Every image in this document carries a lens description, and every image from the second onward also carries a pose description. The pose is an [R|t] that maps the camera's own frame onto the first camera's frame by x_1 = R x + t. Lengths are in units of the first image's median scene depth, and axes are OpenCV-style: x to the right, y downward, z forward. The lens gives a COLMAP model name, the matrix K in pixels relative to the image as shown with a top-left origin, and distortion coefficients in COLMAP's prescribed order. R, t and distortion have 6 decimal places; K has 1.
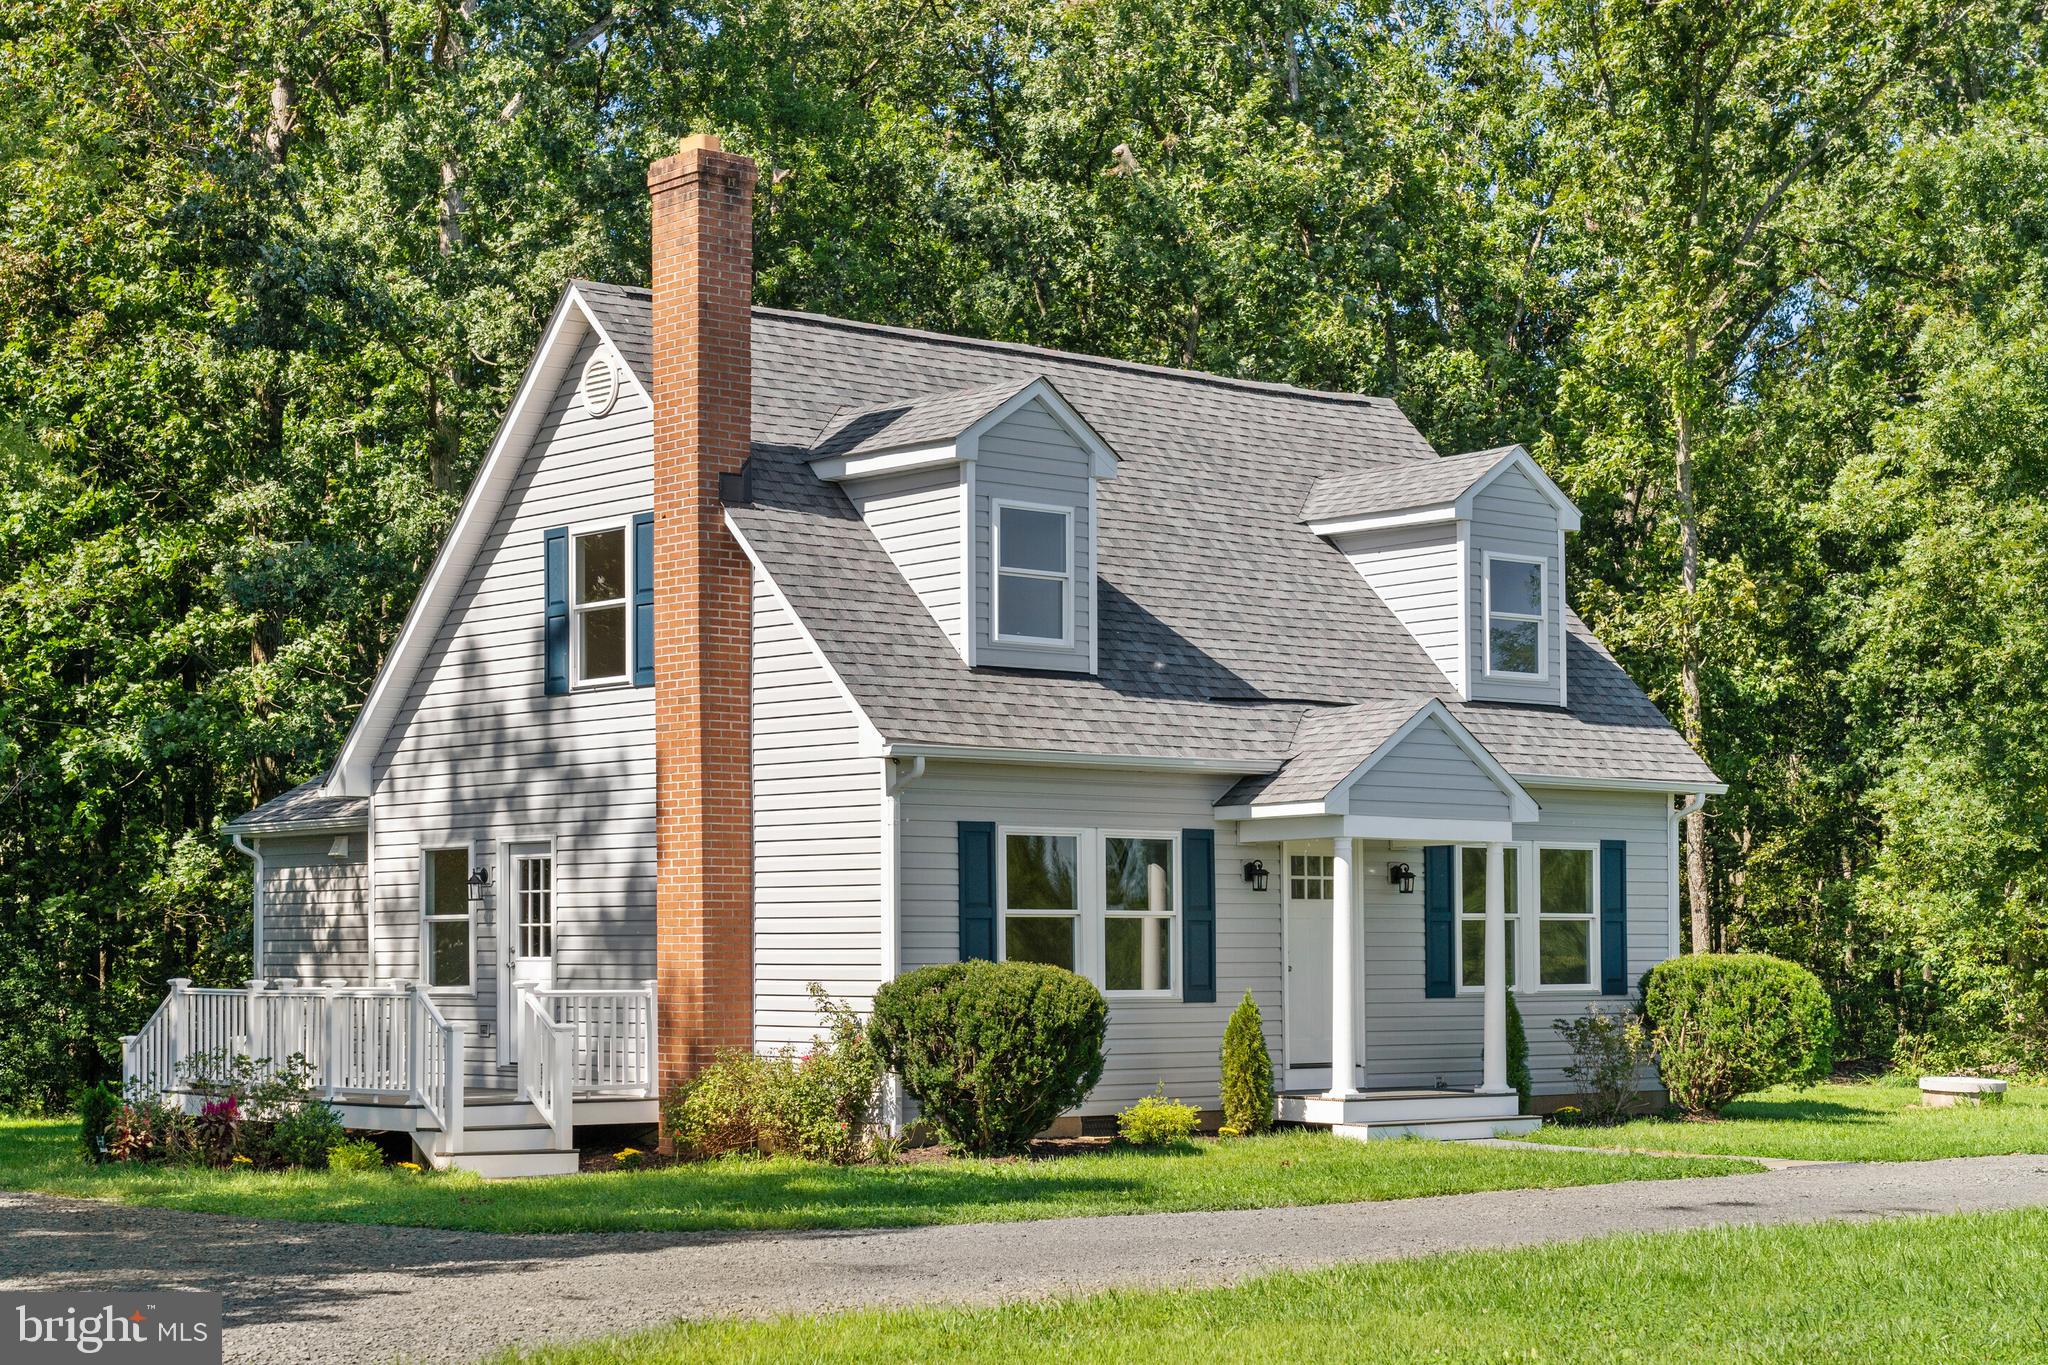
lens RADIAL K [[3275.3, 0, 1024.0], [0, 3275.3, 682.5], [0, 0, 1]] dist [0.049372, 0.033565]
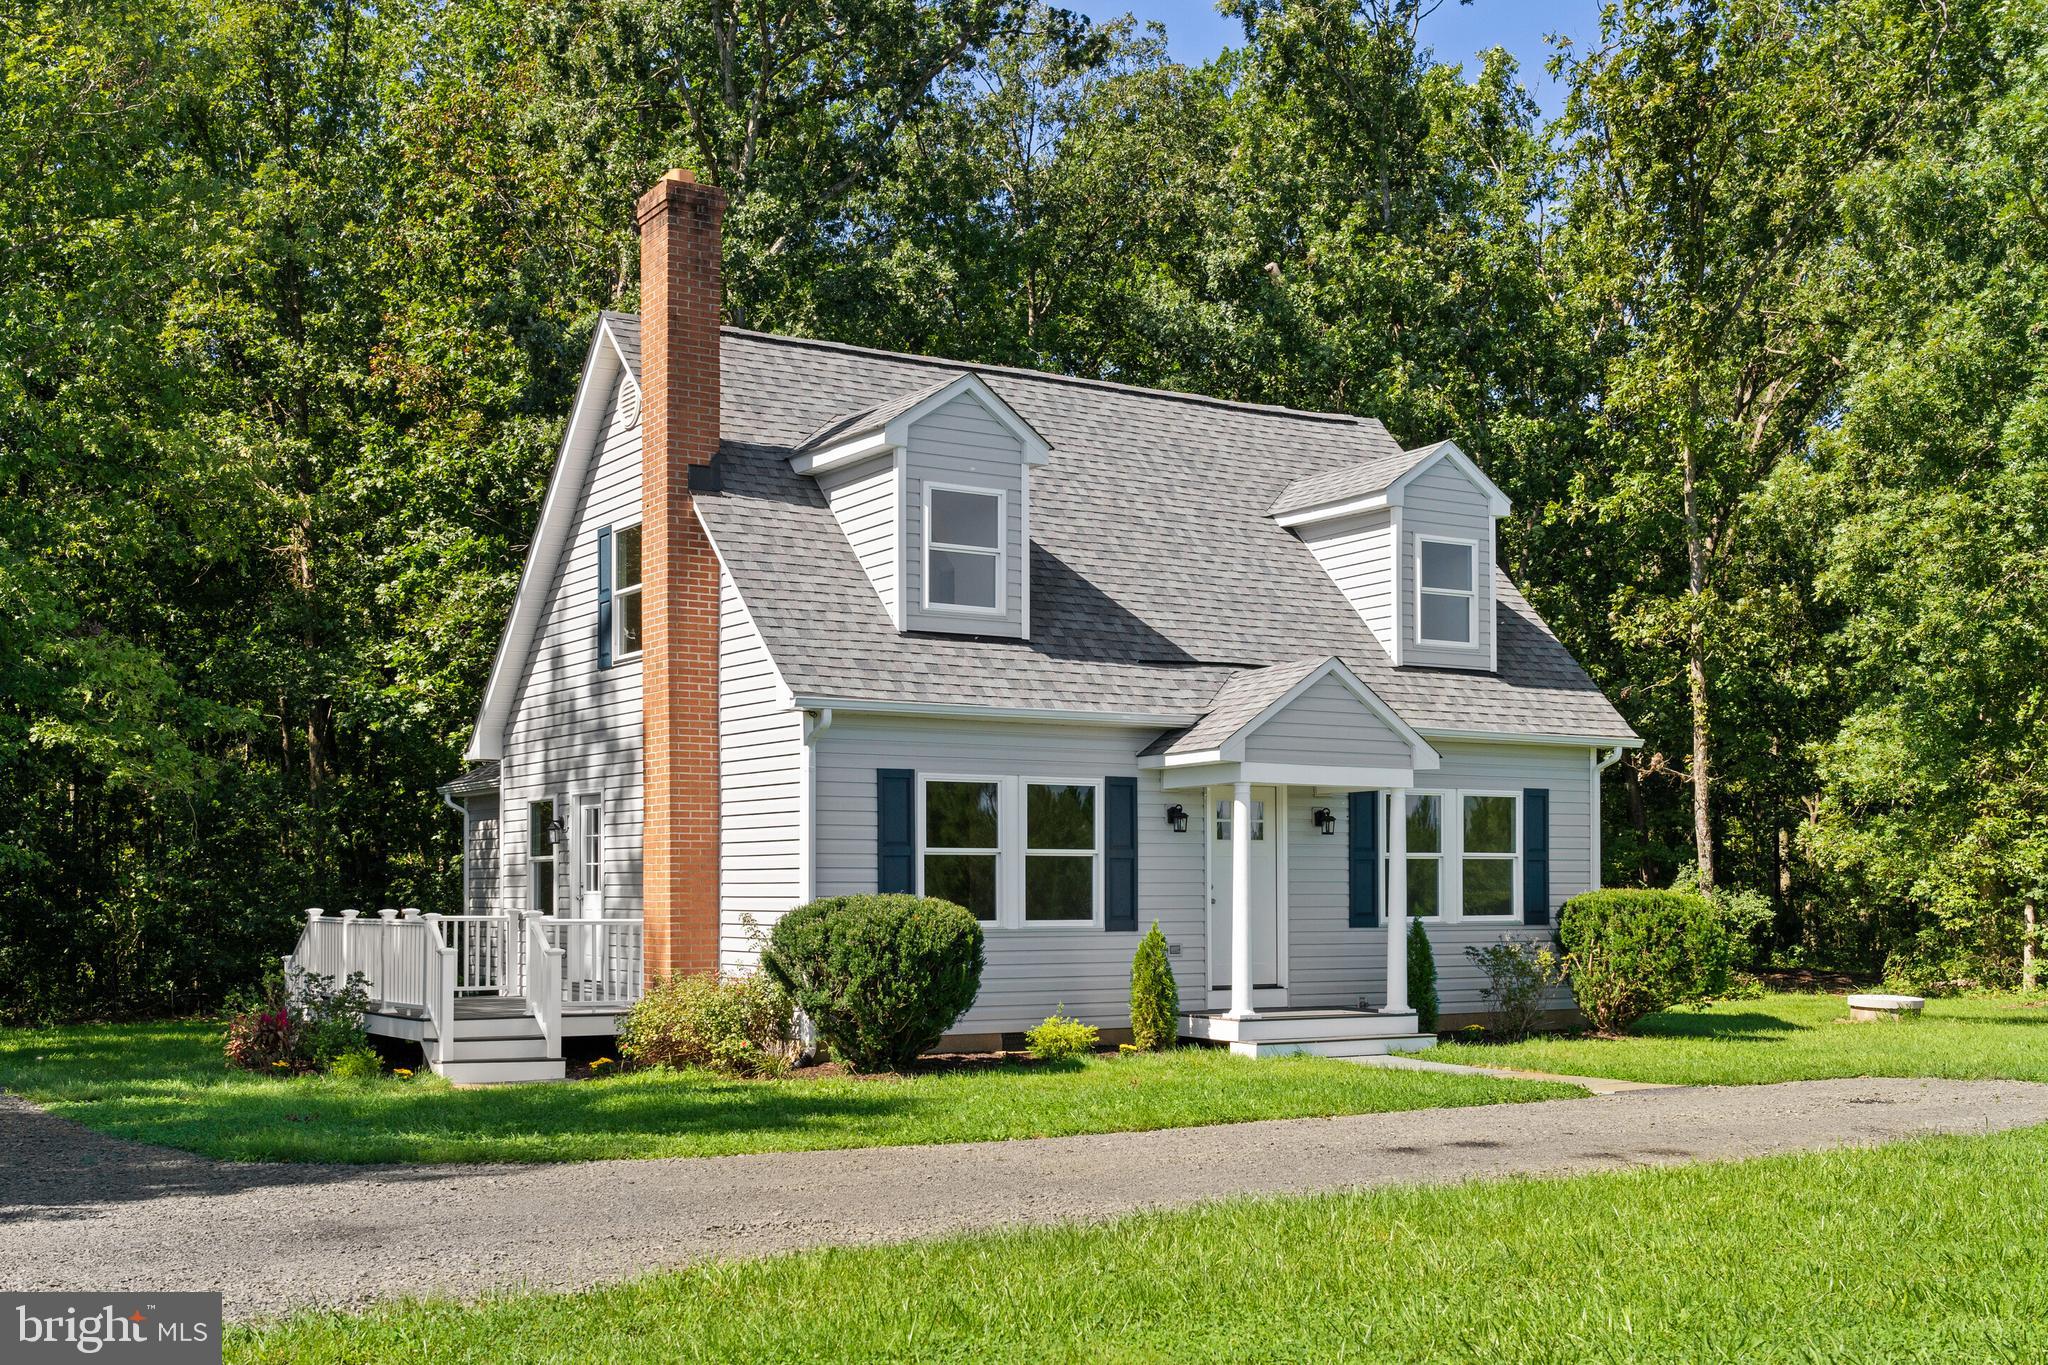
lens RADIAL K [[2218.7, 0, 1051.8], [0, 2218.7, 767.4], [0, 0, 1]] dist [0.026358, -0.016243]
pose [[0.991039, -0.007030, -0.133388, 0.130656], [0.010505, 0.999623, 0.025367, 0.022058], [0.133160, -0.026541, 0.990739, 0.245706]]
